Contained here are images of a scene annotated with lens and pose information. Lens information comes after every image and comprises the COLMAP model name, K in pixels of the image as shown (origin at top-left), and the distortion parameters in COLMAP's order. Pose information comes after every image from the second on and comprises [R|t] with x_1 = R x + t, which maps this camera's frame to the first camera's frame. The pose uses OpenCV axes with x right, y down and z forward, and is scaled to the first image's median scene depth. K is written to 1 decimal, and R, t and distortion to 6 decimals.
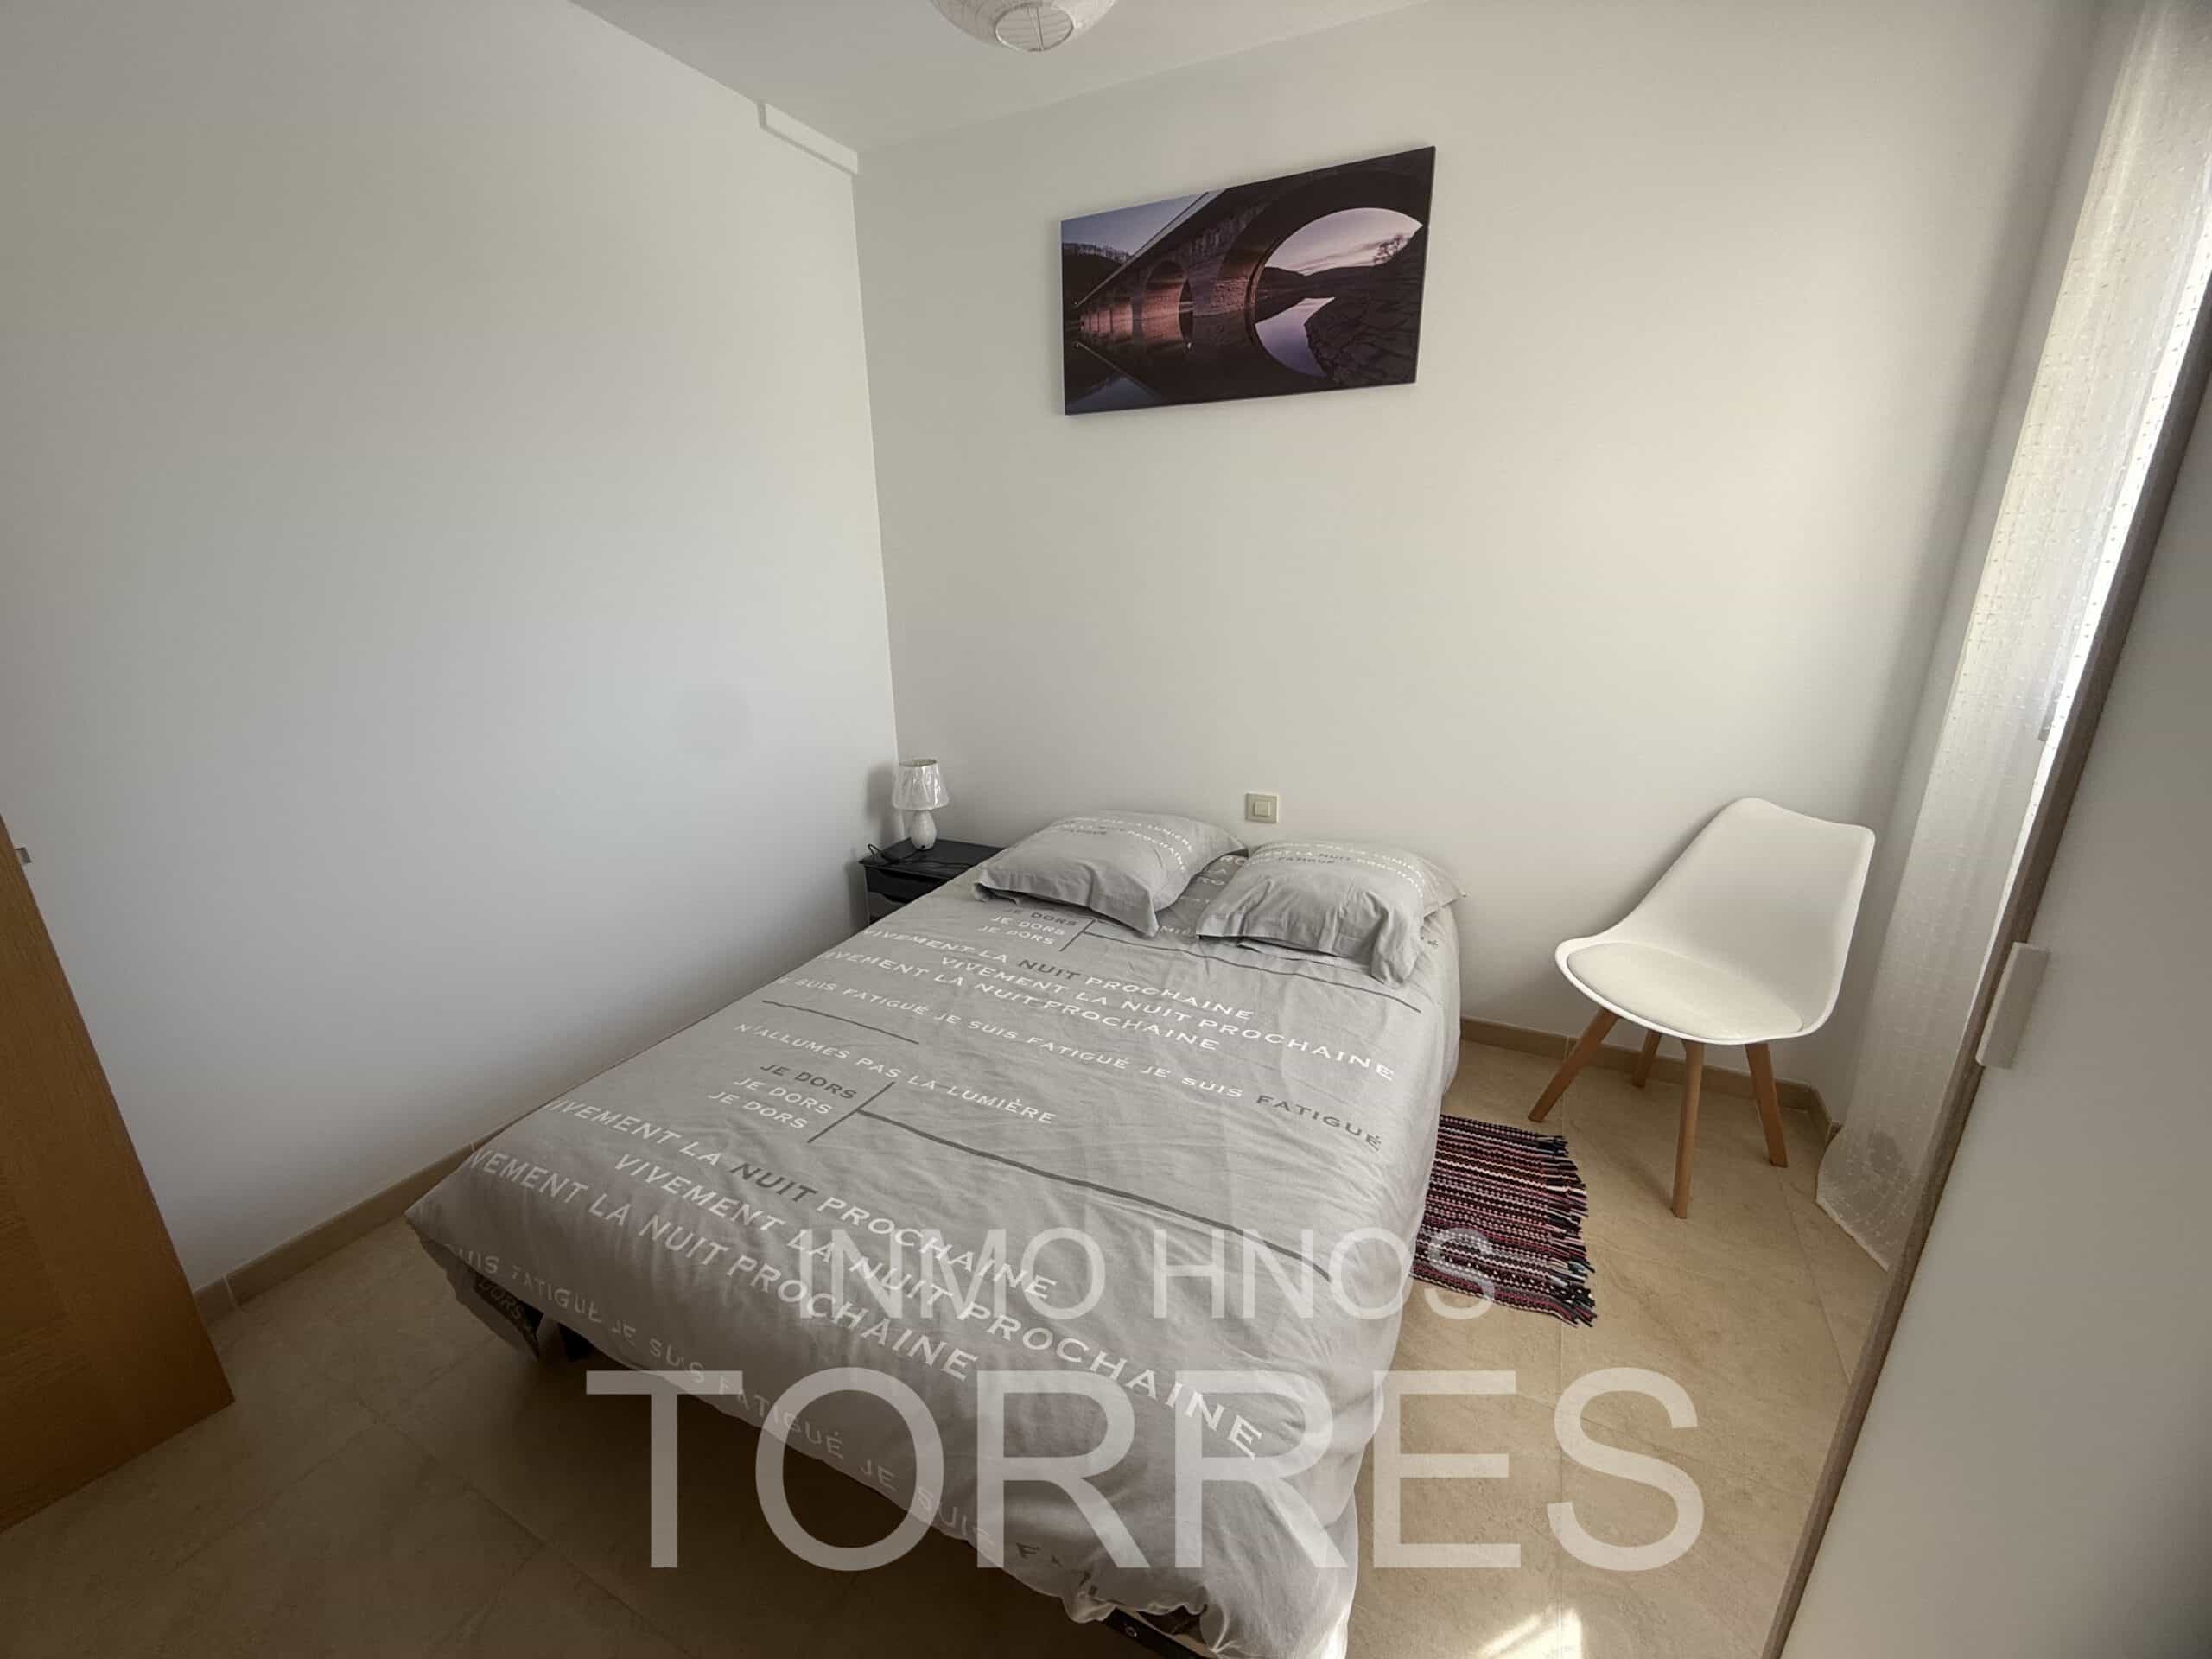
lens RADIAL K [[880.3, 0, 1100.7], [0, 880.3, 829.7], [0, 0, 1]] dist [-0.000708, -0.000209]
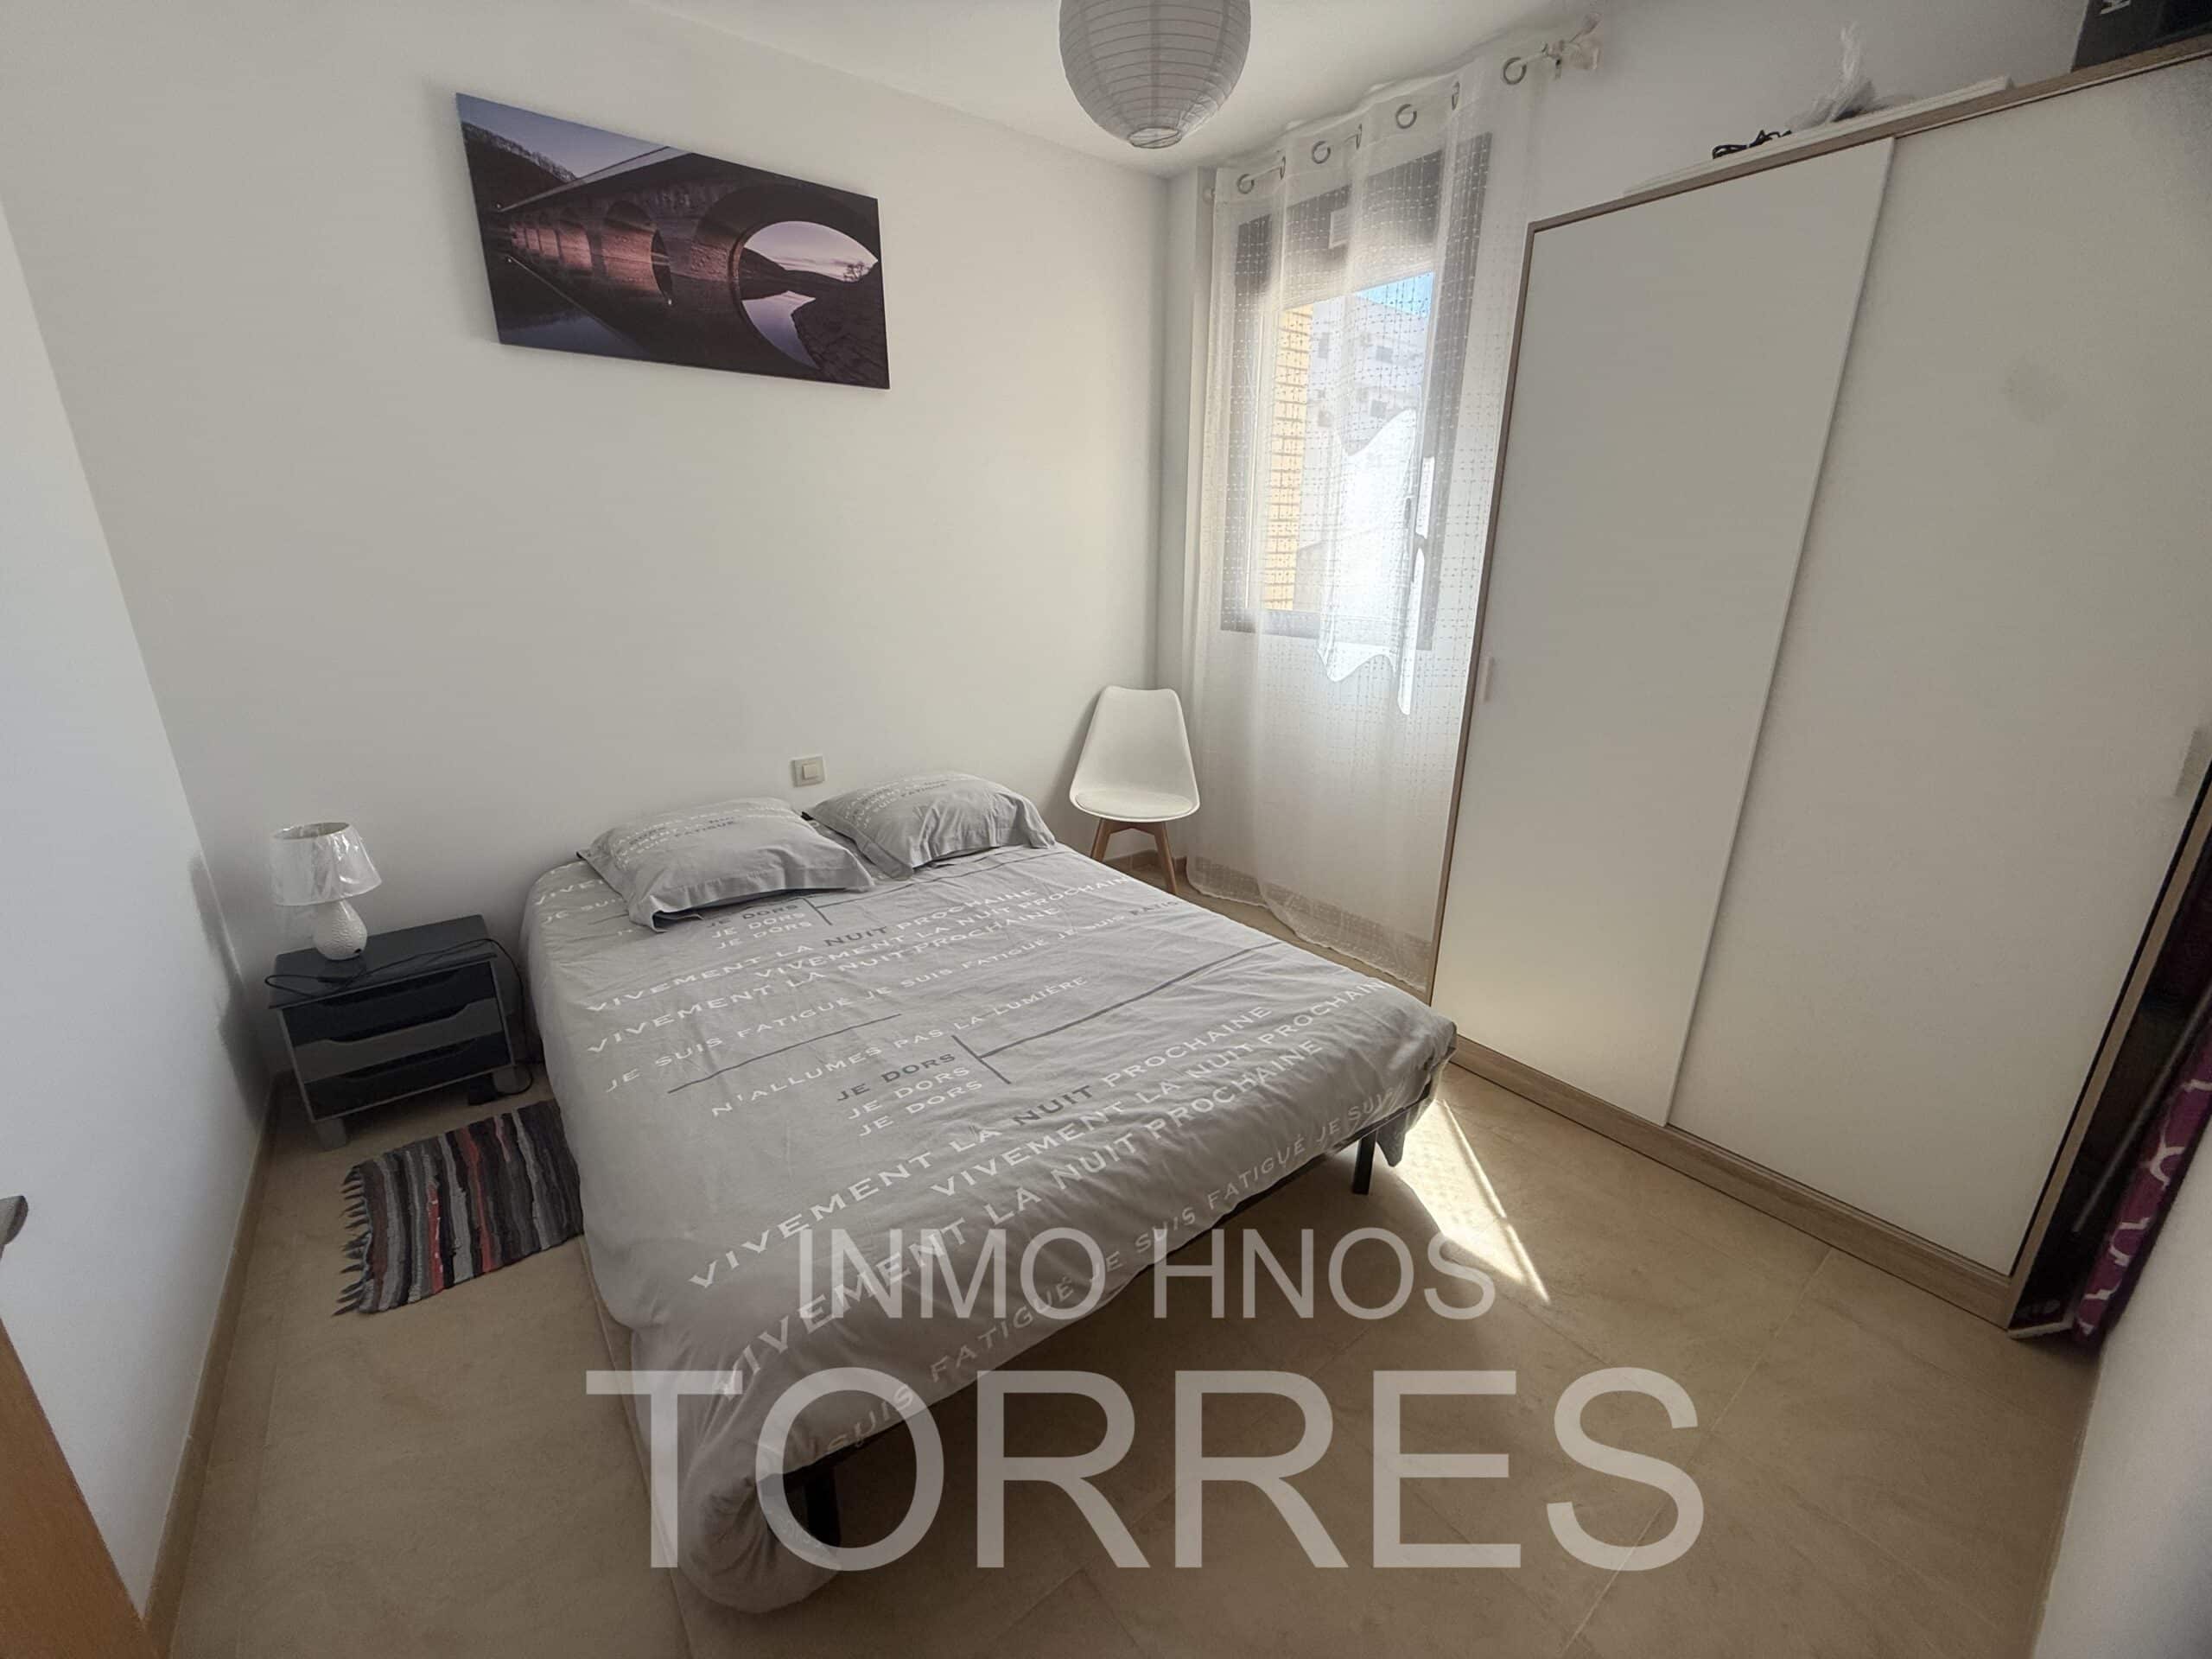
lens RADIAL K [[880.3, 0, 1103.0], [0, 880.3, 831.7], [0, 0, 1]] dist [-0.000708, -0.000209]
pose [[0.430970, -0.257295, 0.864907, -0.711489], [0.261075, 0.953048, 0.153426, -0.030828], [-0.863773, 0.159683, 0.477909, 0.248859]]
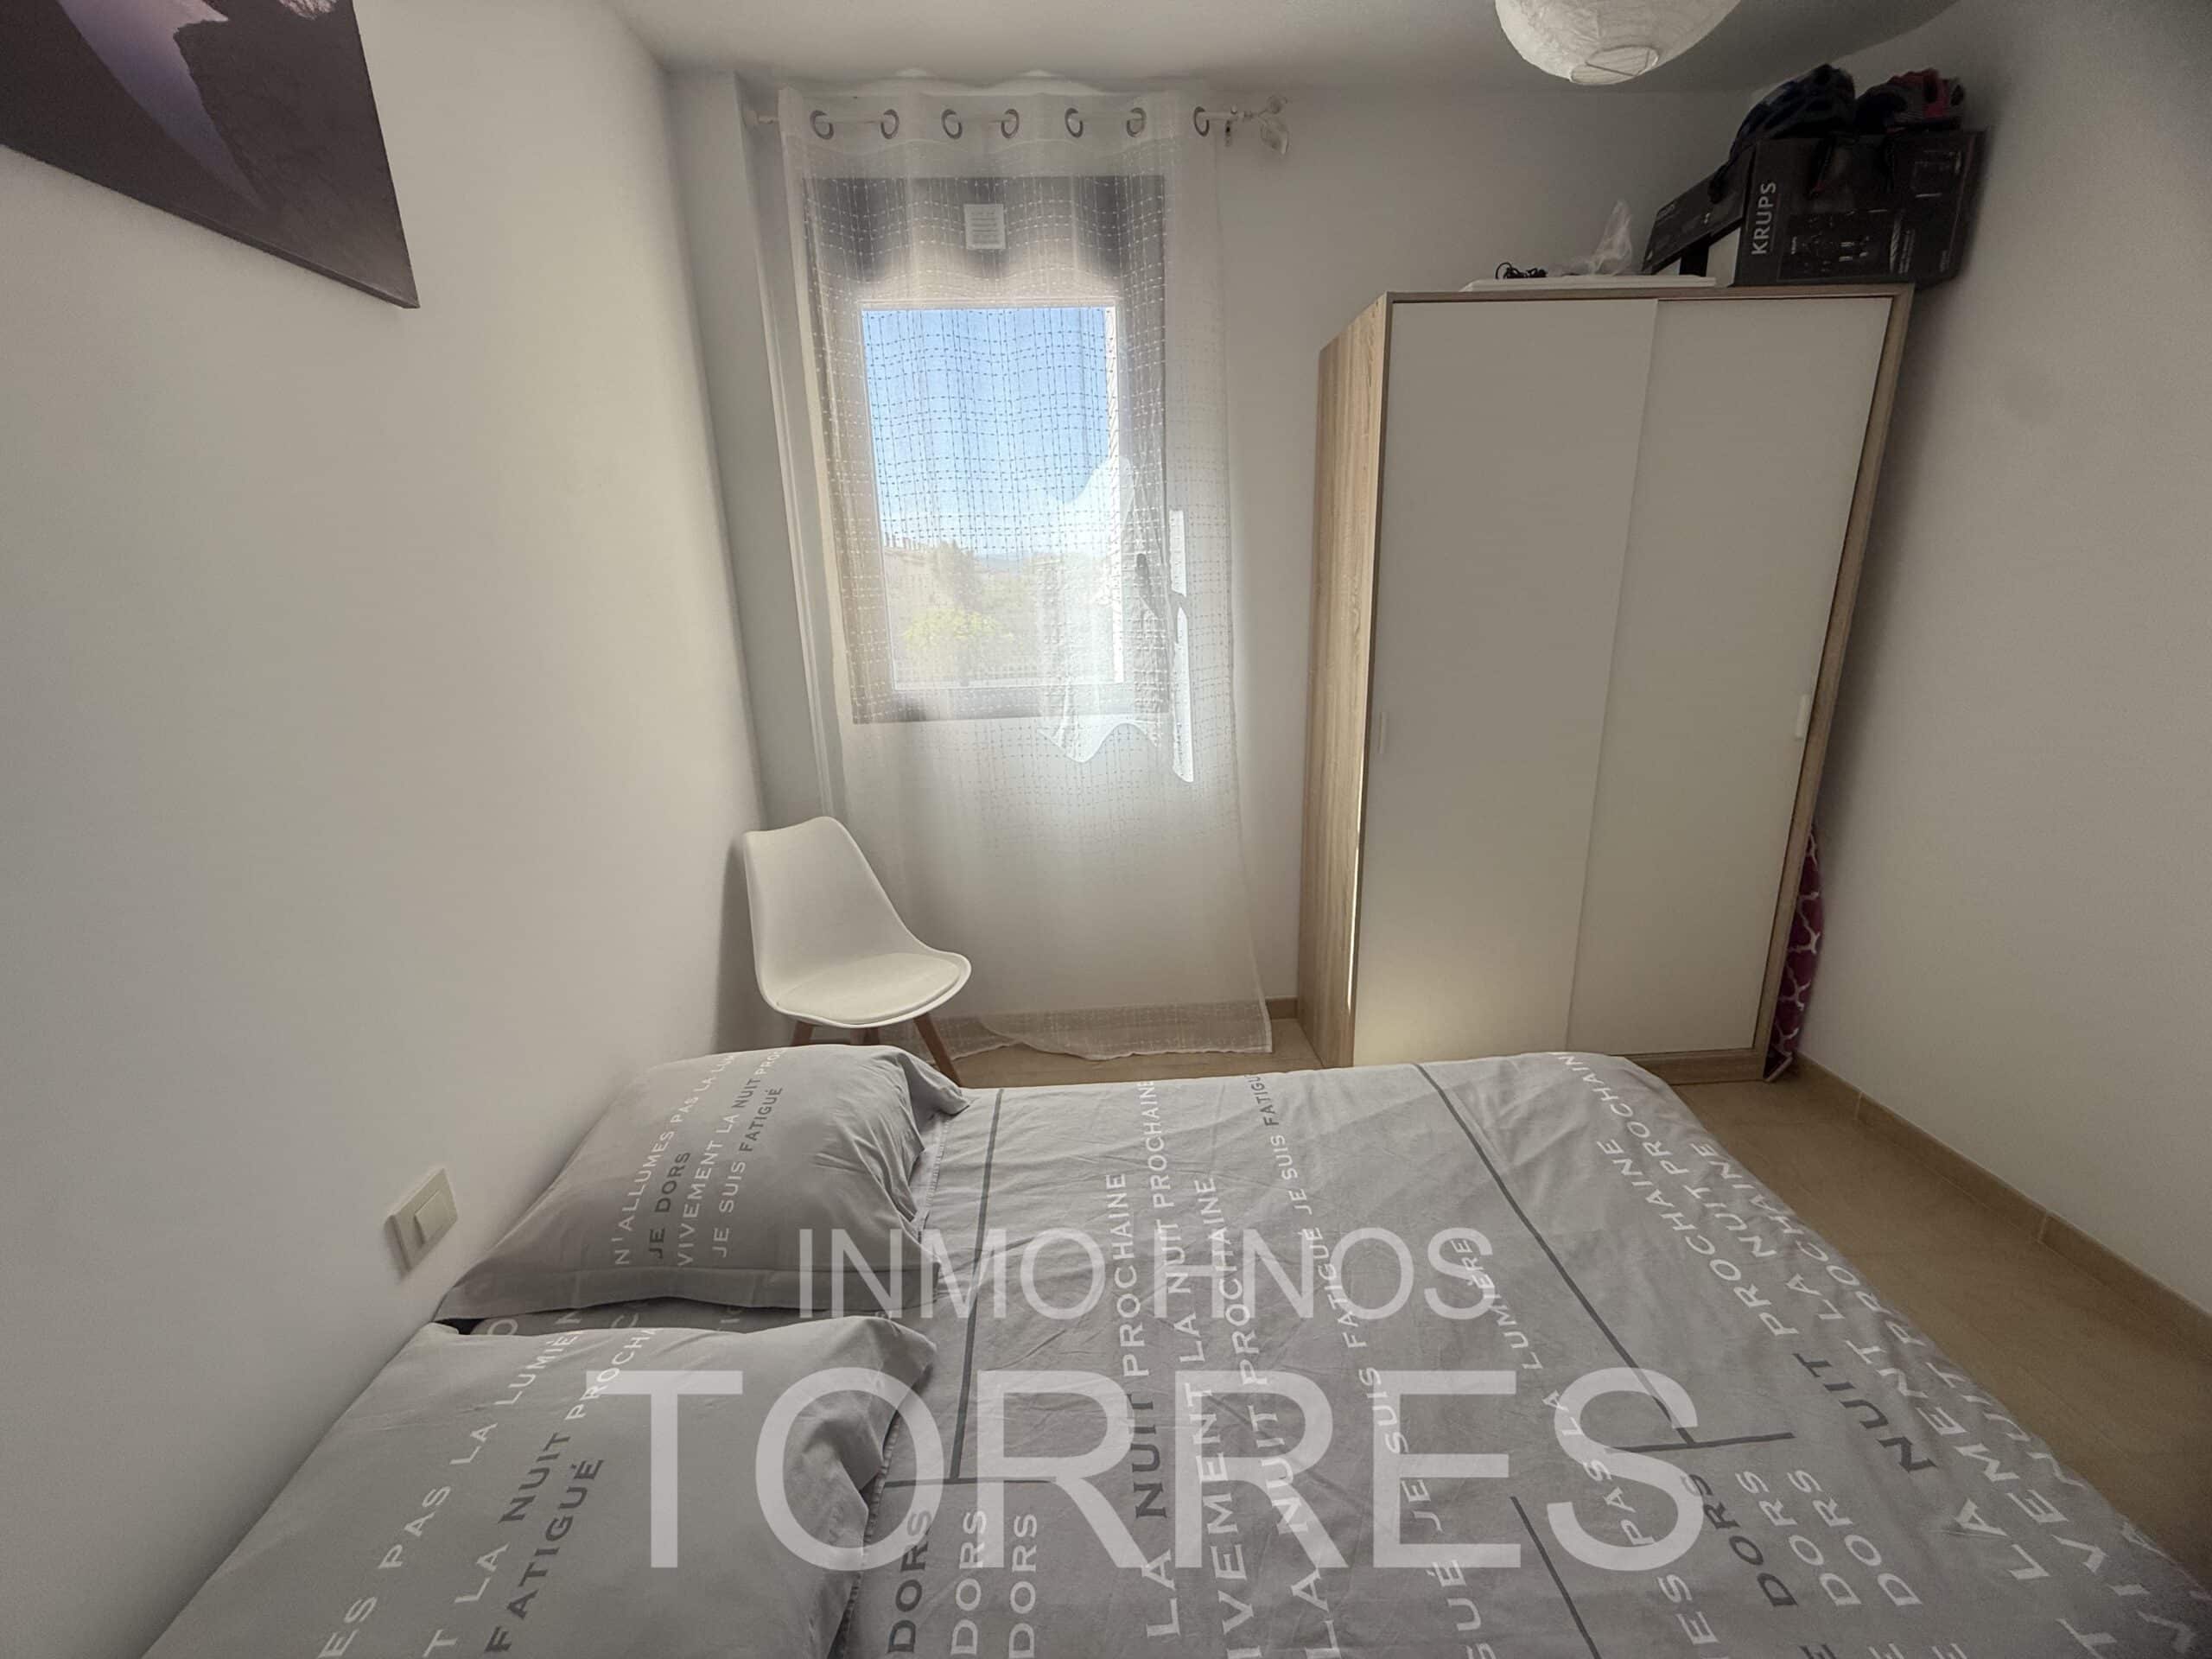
lens RADIAL K [[880.3, 0, 1110.9], [0, 880.3, 829.9], [0, 0, 1]] dist [-0.000708, -0.000209]
pose [[-0.494402, -0.211651, 0.843072, -0.356884], [0.295769, 0.871067, 0.392126, -0.308167], [-0.817366, 0.443222, -0.368057, 0.964610]]
